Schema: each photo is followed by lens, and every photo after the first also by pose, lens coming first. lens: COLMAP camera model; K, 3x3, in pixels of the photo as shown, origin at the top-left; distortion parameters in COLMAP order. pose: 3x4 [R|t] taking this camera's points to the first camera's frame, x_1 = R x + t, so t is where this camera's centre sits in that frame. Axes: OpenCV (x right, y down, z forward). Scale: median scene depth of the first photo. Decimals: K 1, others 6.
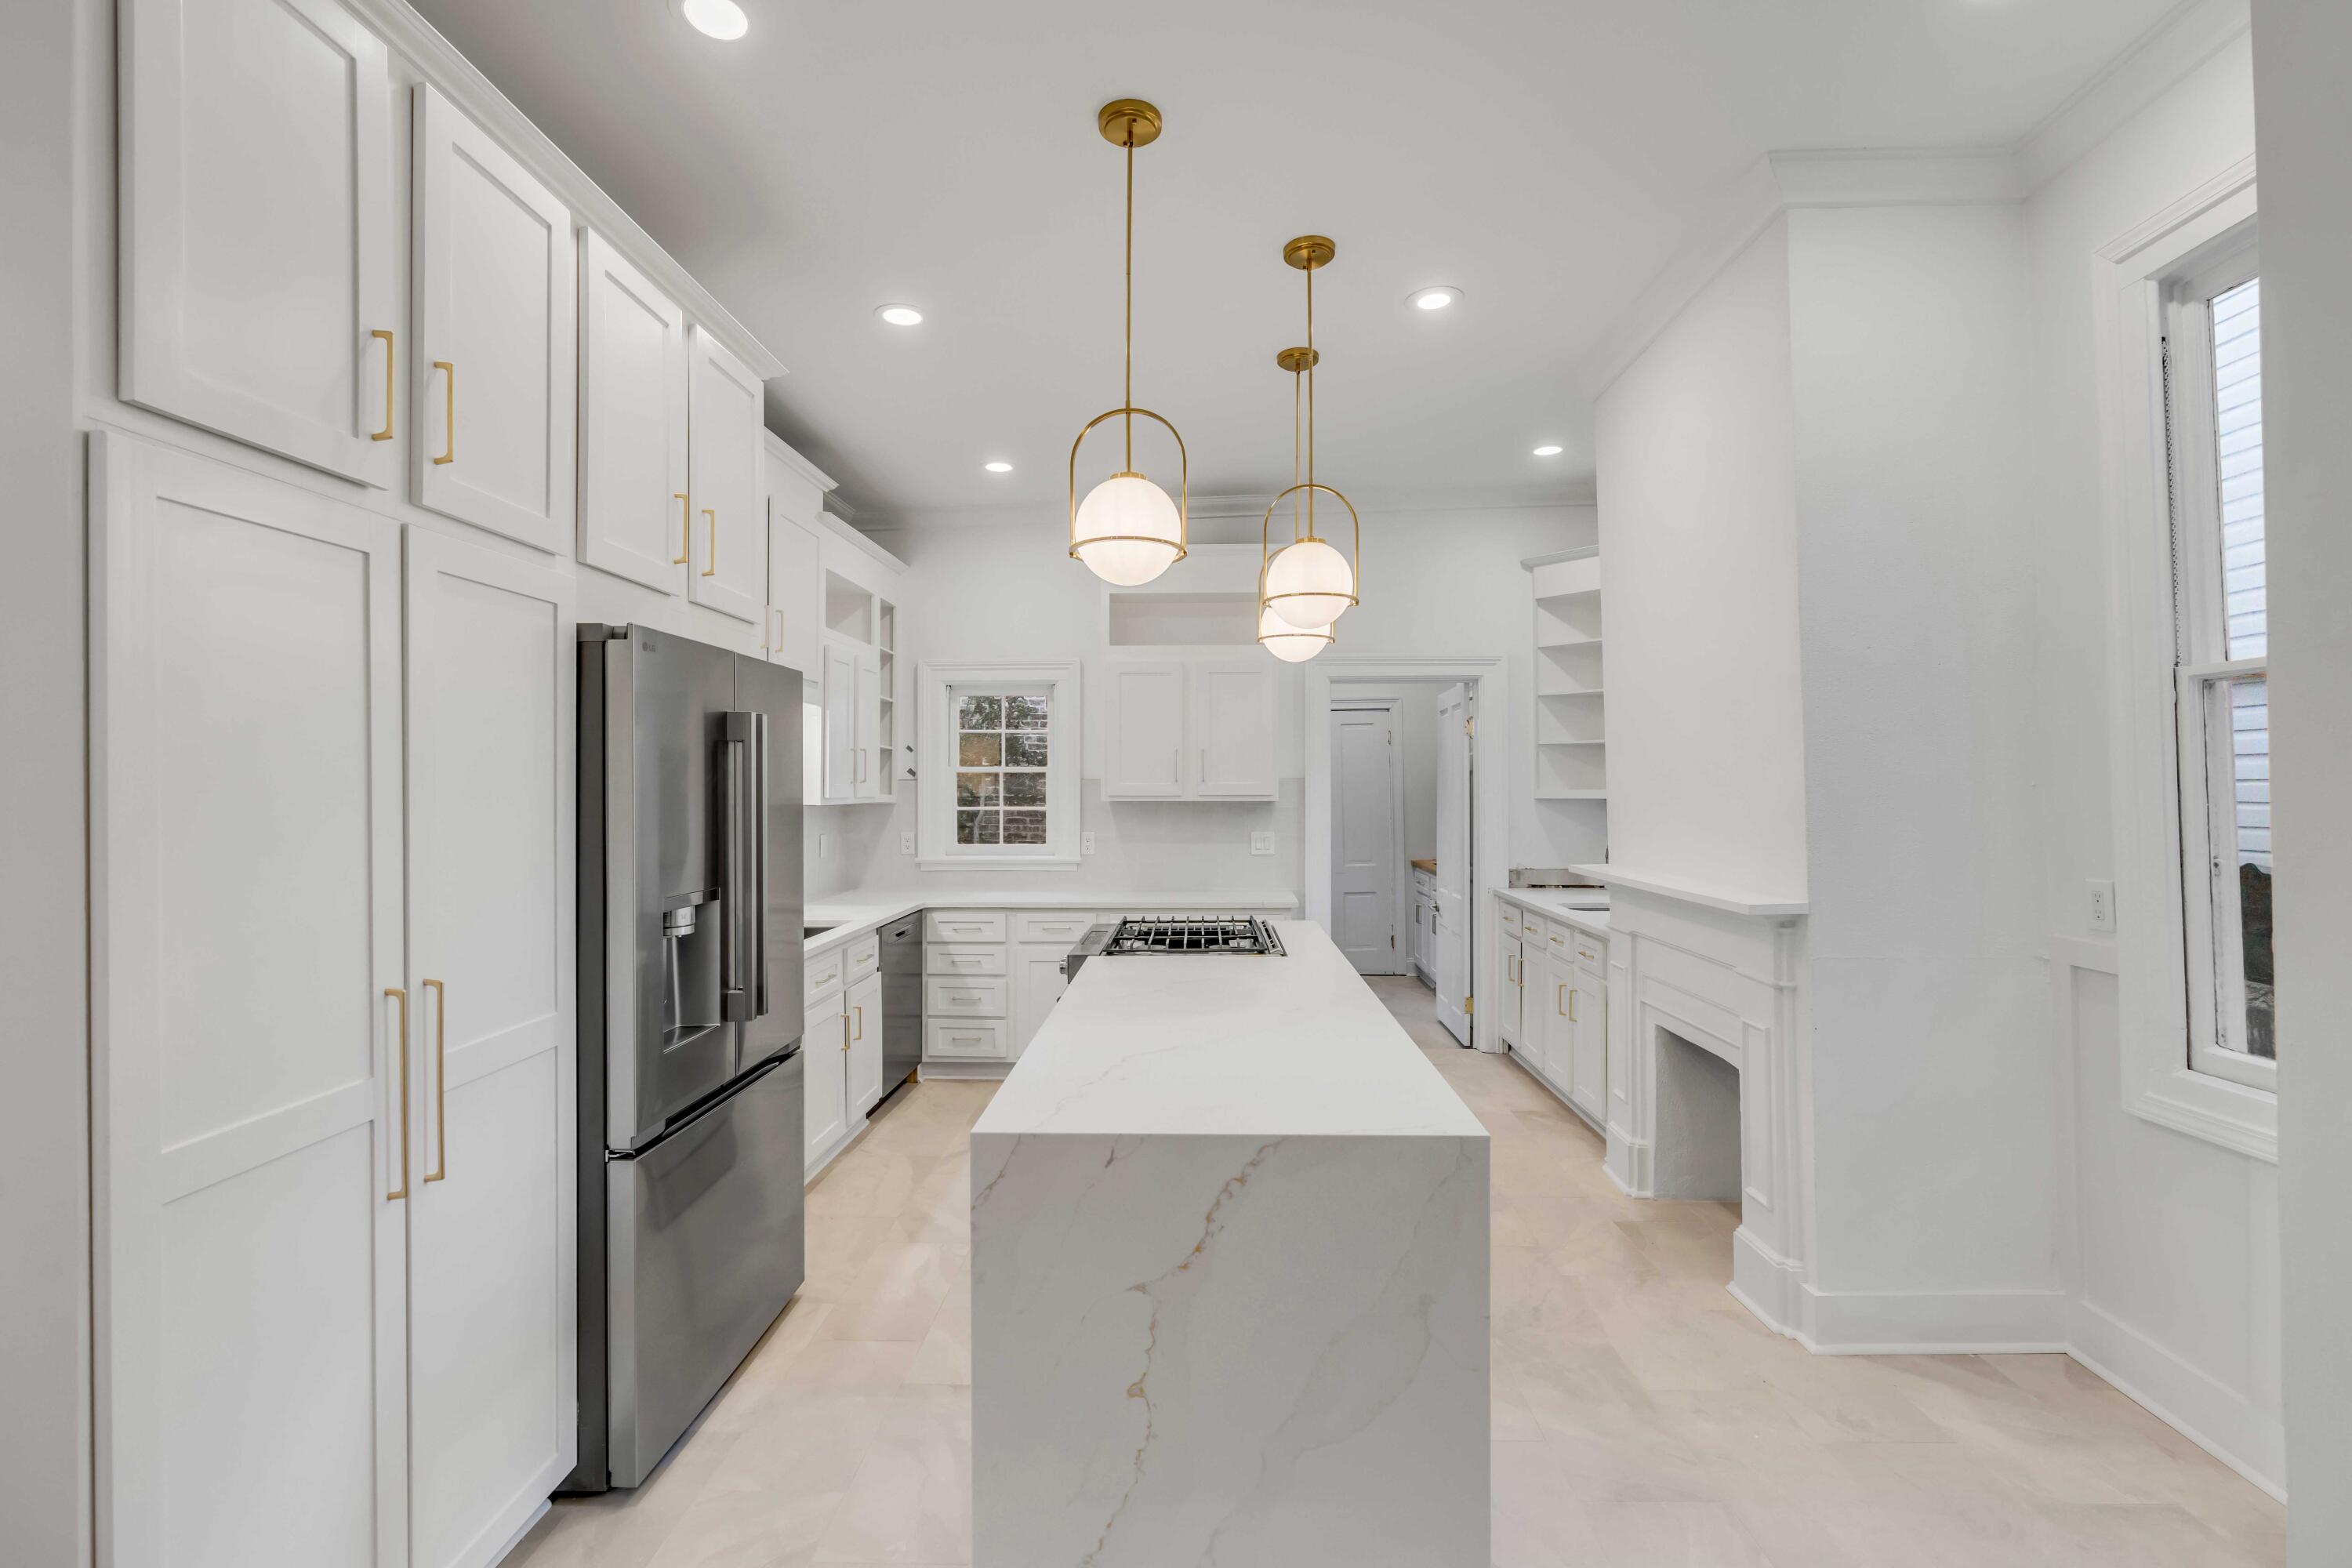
lens RADIAL K [[1092.6, 0, 1172.2], [0, 1092.6, 779.4], [0, 0, 1]] dist [-0.002519, -0.000137]
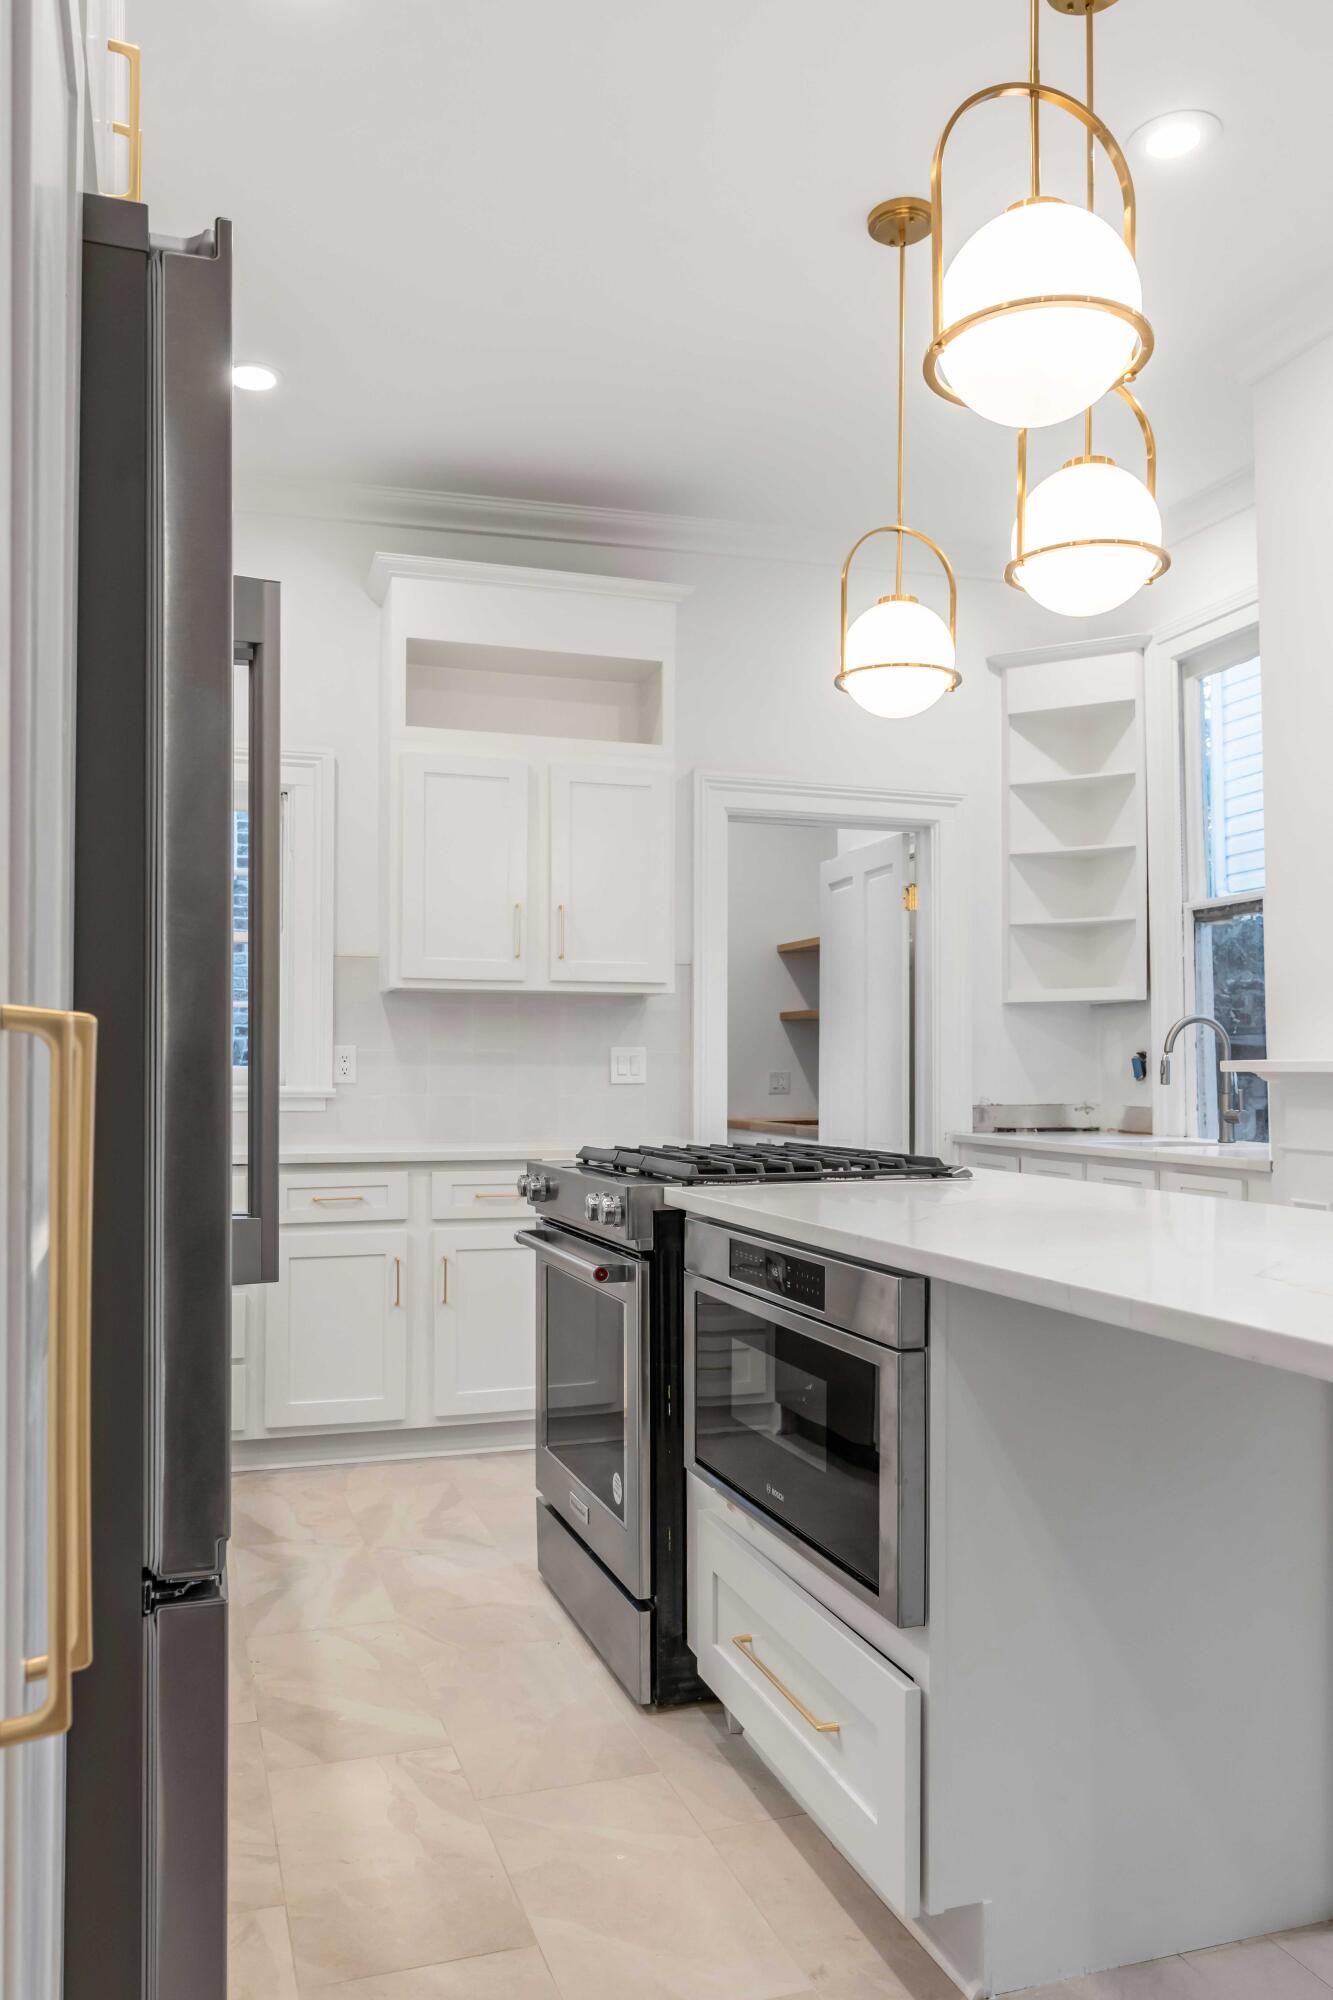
lens RADIAL K [[1540.9, 0, 690.1], [0, 1540.9, 1054.3], [0, 0, 1]] dist [0.003925, 0.000591]
pose [[0.935180, 0.009008, 0.354059, -0.198826], [-0.006661, 0.999947, -0.007849, 0.059027], [-0.354111, 0.004982, 0.935190, 0.158909]]
